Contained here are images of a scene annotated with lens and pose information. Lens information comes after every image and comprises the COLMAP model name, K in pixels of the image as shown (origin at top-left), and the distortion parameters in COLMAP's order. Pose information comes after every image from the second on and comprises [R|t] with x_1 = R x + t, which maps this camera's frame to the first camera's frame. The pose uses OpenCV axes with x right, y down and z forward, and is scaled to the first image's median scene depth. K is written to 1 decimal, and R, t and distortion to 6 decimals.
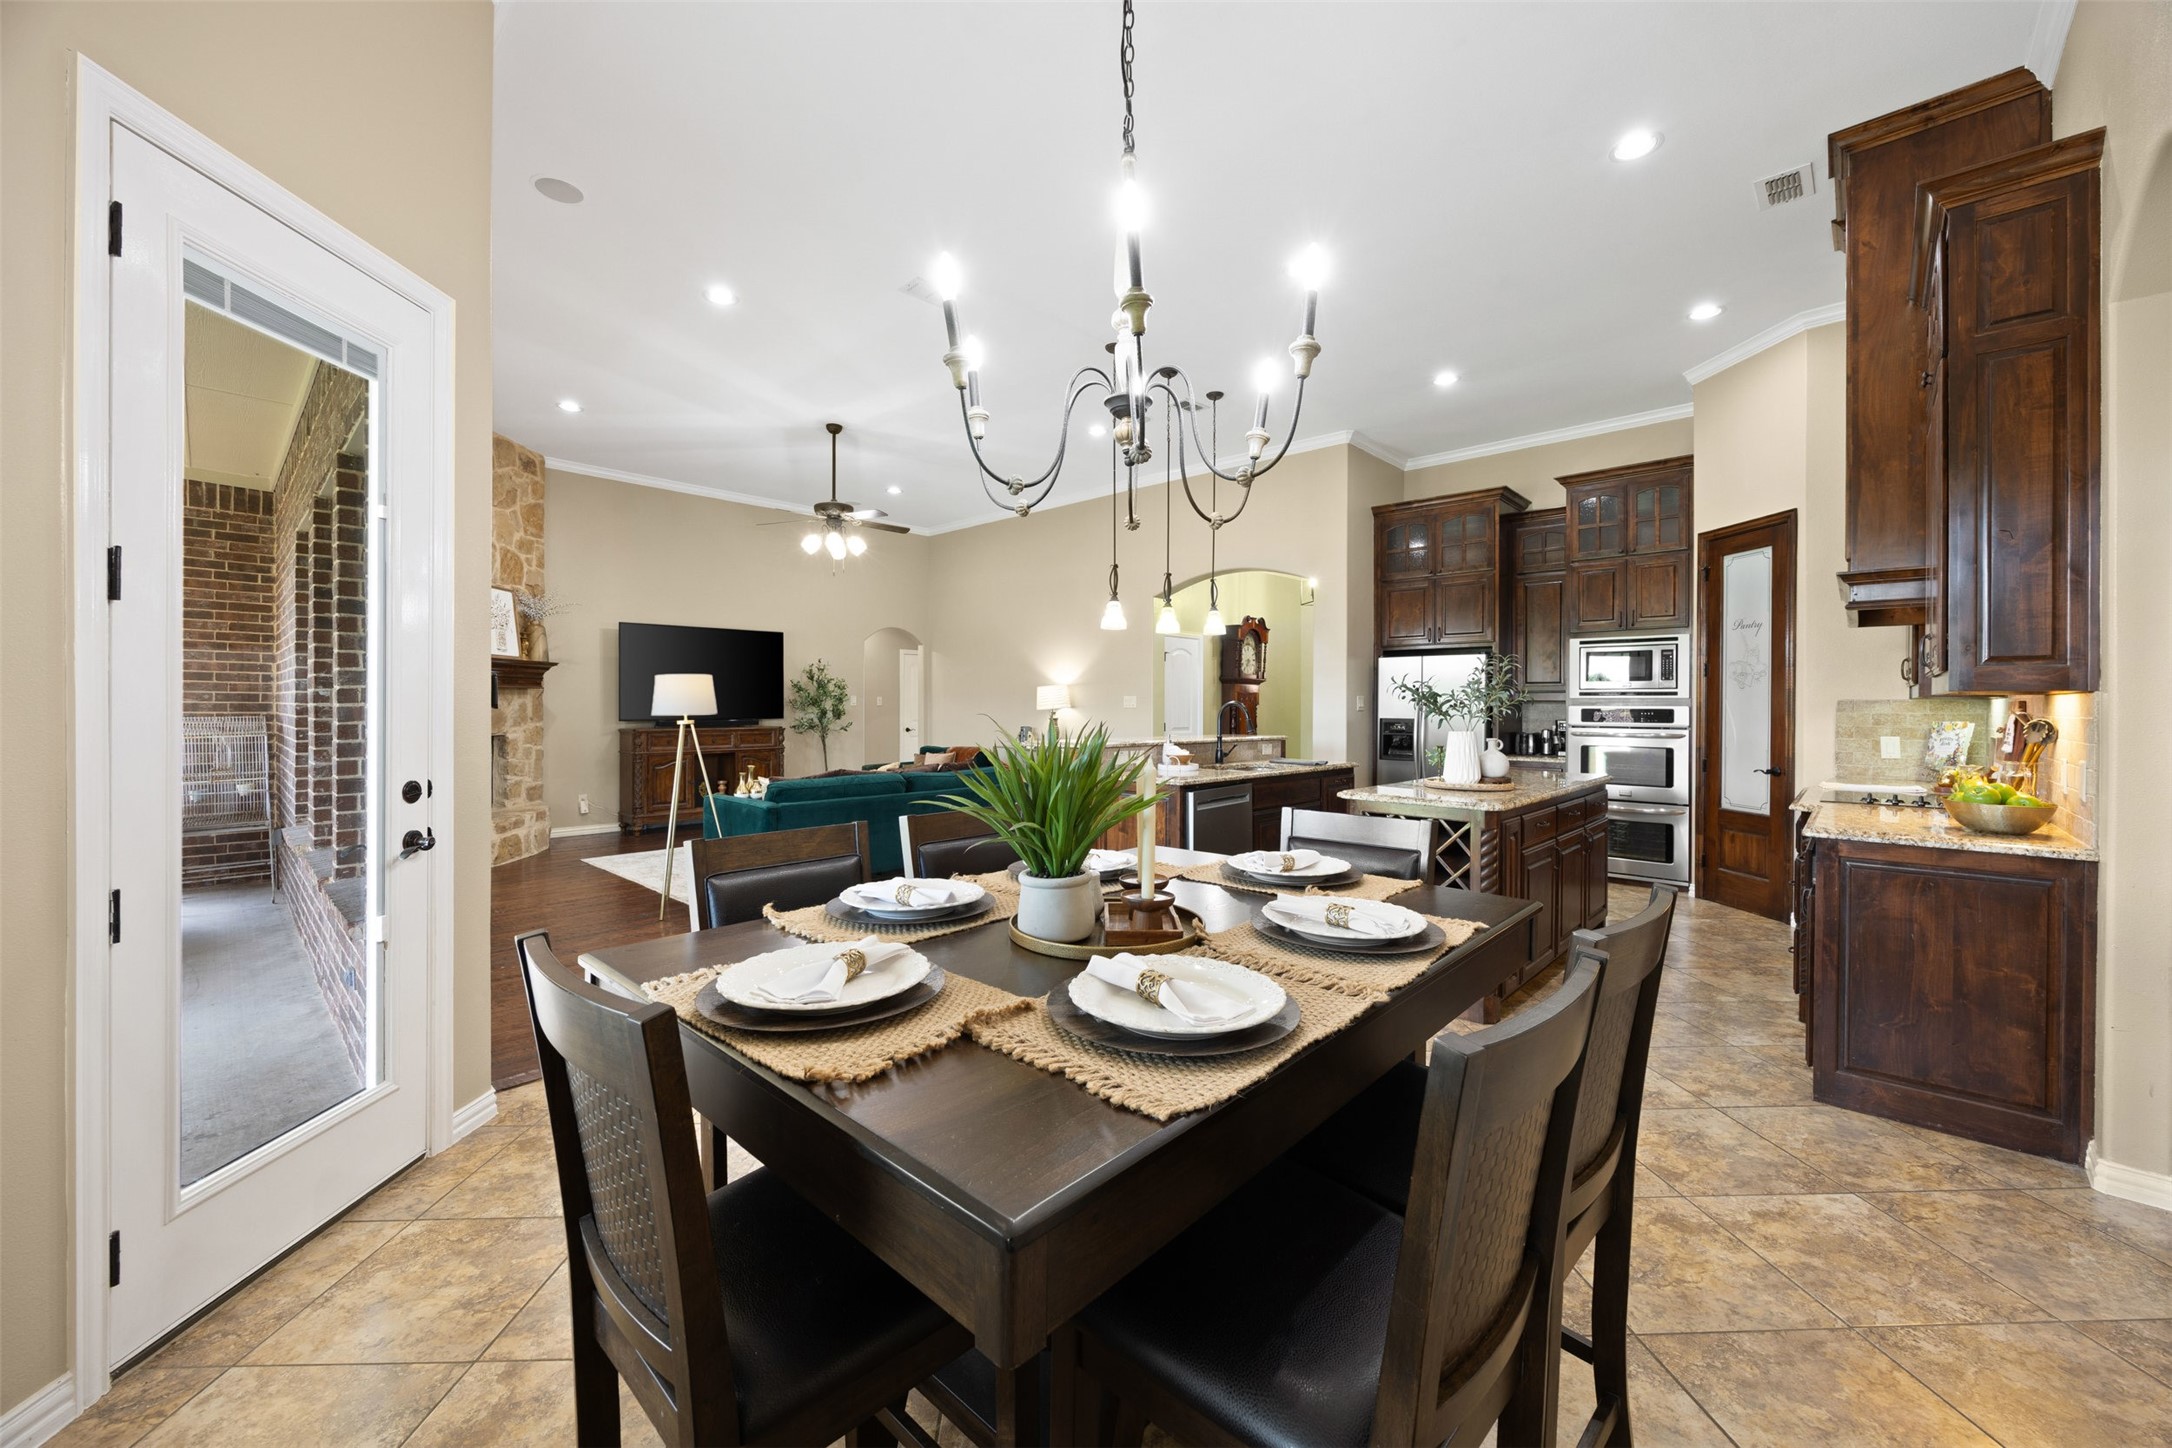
lens RADIAL K [[831.2, 0, 1090.4], [0, 831.2, 711.2], [0, 0, 1]] dist [-0.000197, -0.000329]
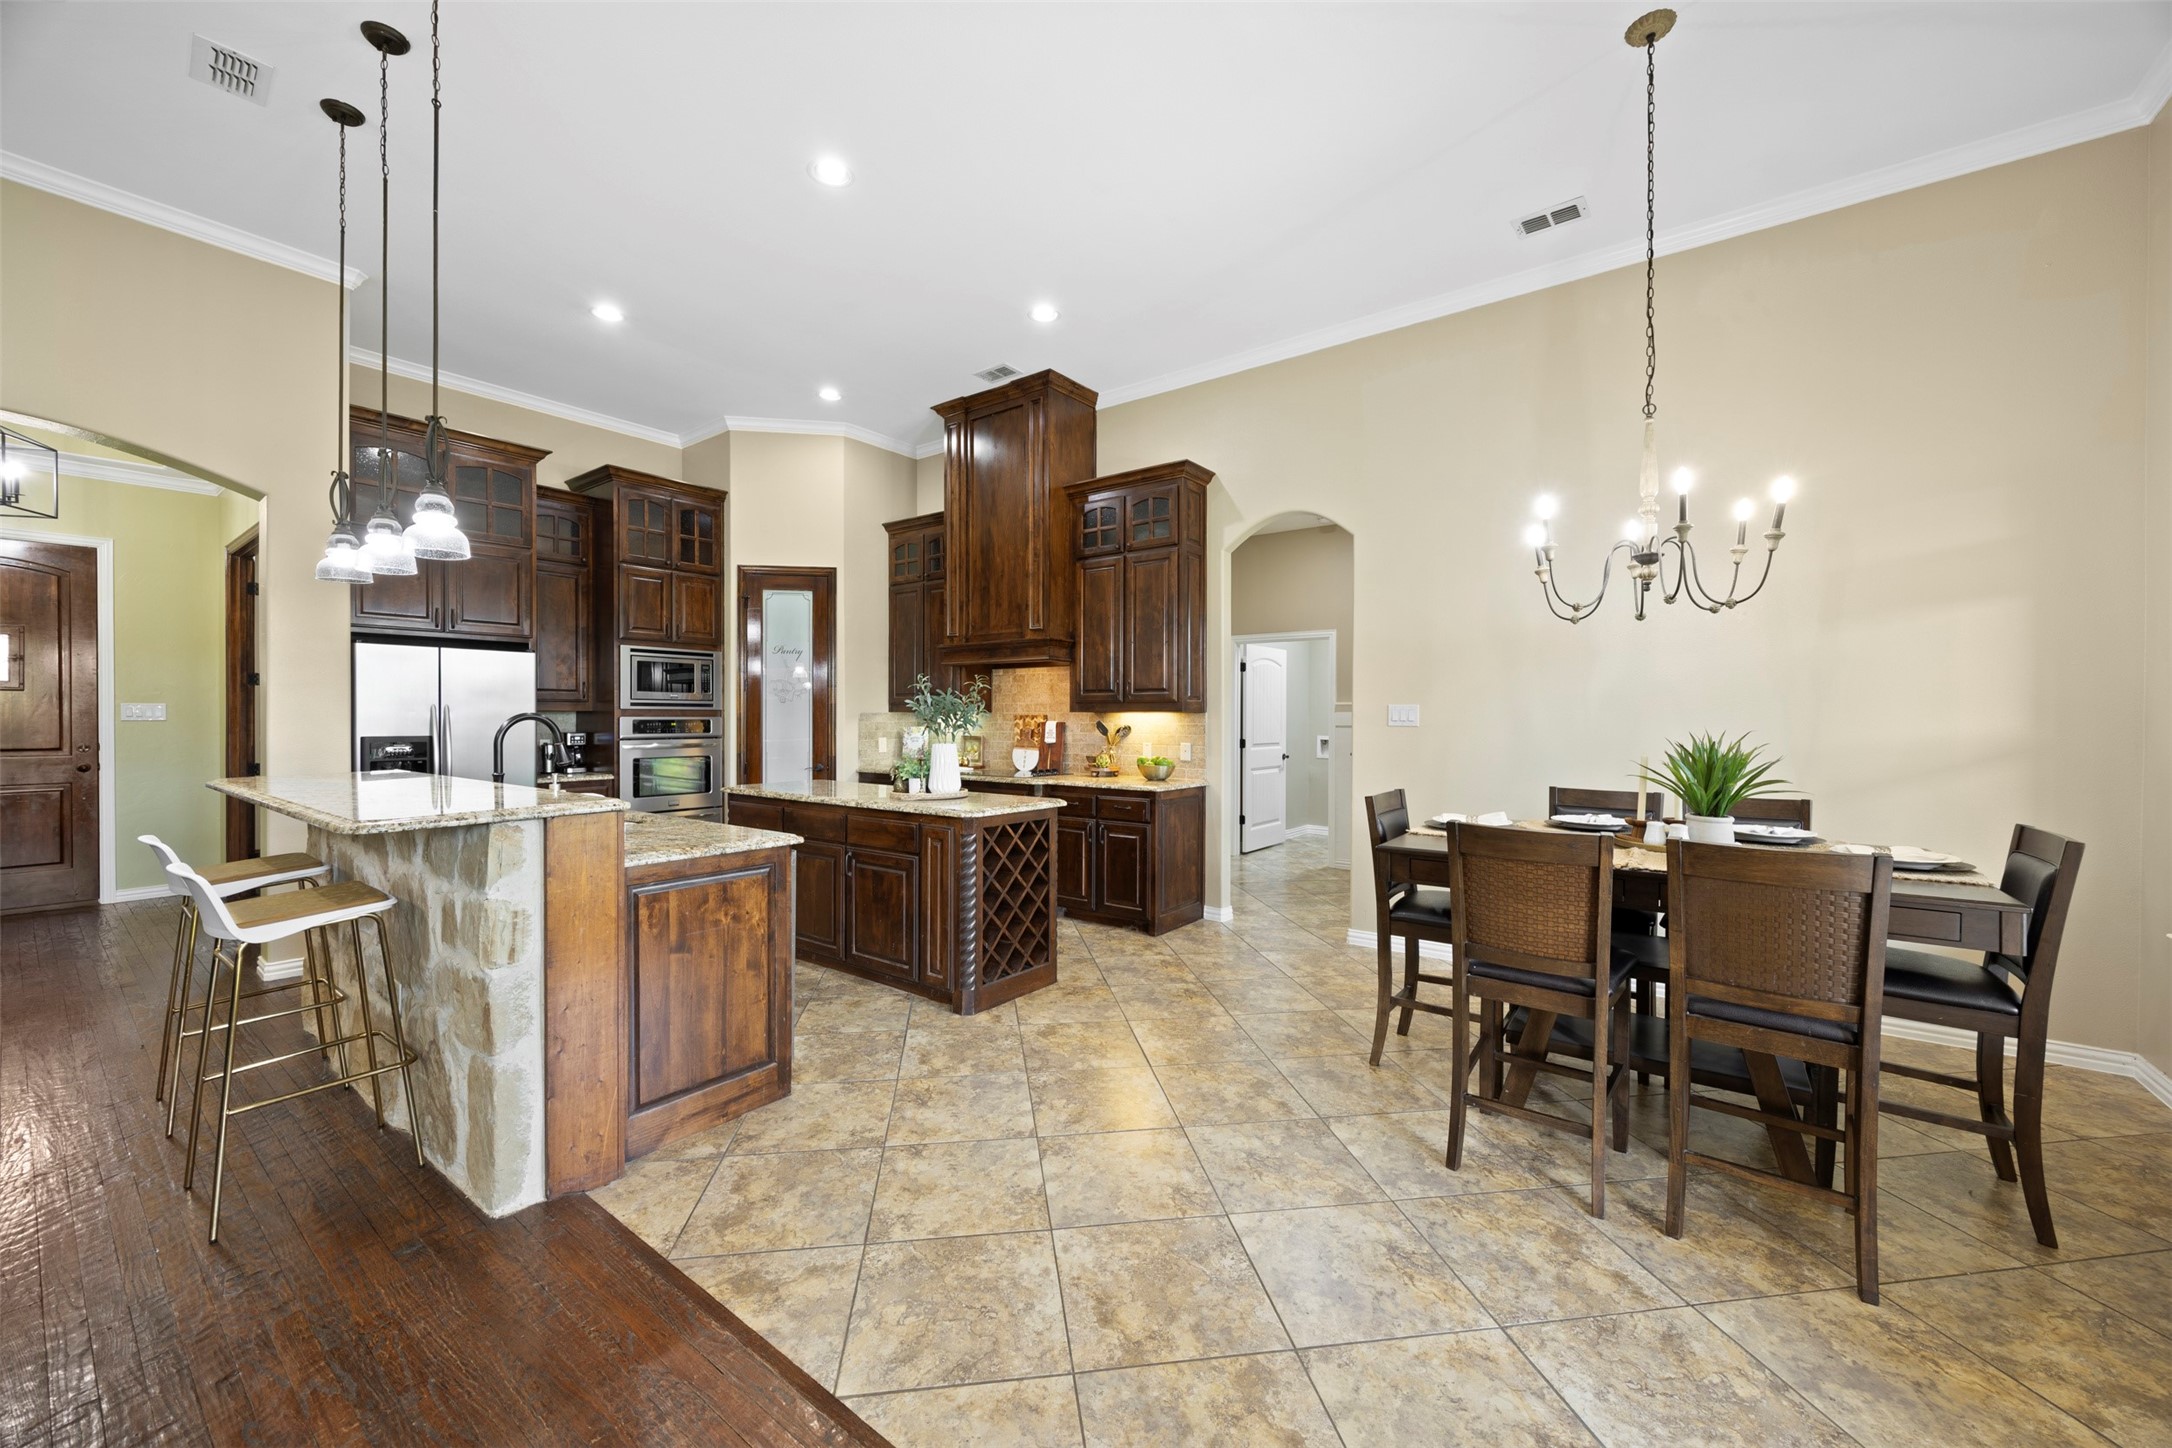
lens RADIAL K [[824.5, 0, 1085.6], [0, 824.5, 715.1], [0, 0, 1]] dist [0.000201, -0.000129]
pose [[-0.103957, -0.003626, 0.994575, -0.443526], [0.003562, 0.999986, 0.004018, -0.011644], [-0.994575, 0.003961, -0.103943, 0.656190]]
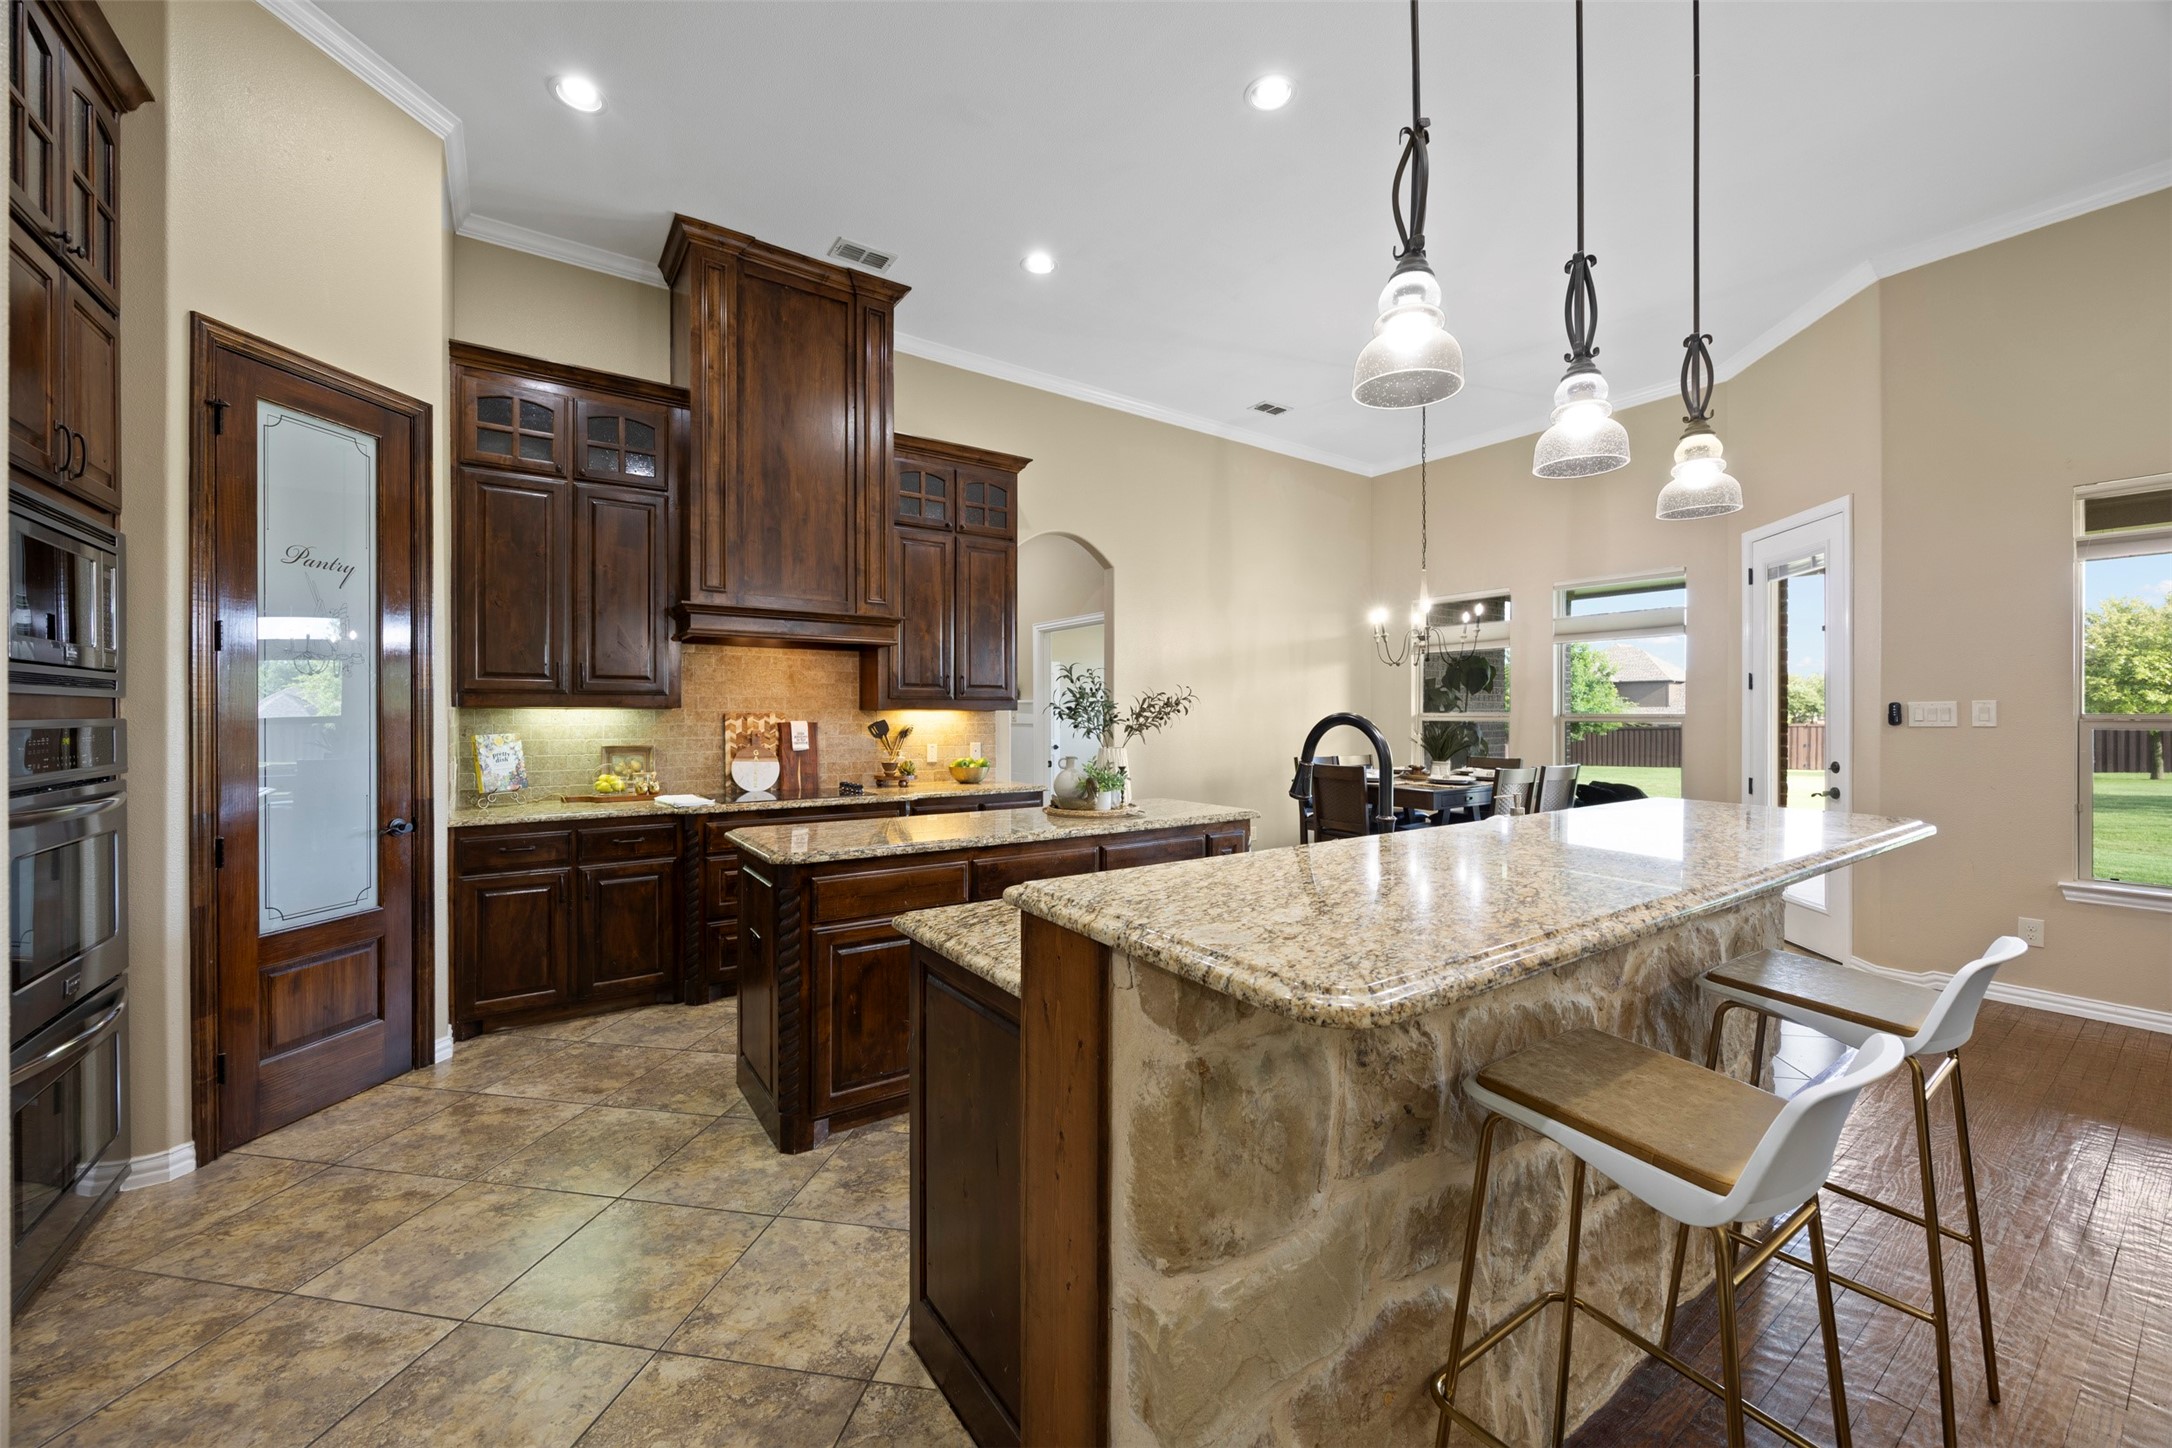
lens RADIAL K [[824.5, 0, 1085.6], [0, 824.5, 715.1], [0, 0, 1]] dist [0.000201, -0.000129]
pose [[-0.977876, -0.005609, 0.209112, 0.201644], [-0.004275, 0.999968, 0.006830, -0.012407], [-0.209143, 0.005785, -0.977868, 1.338191]]
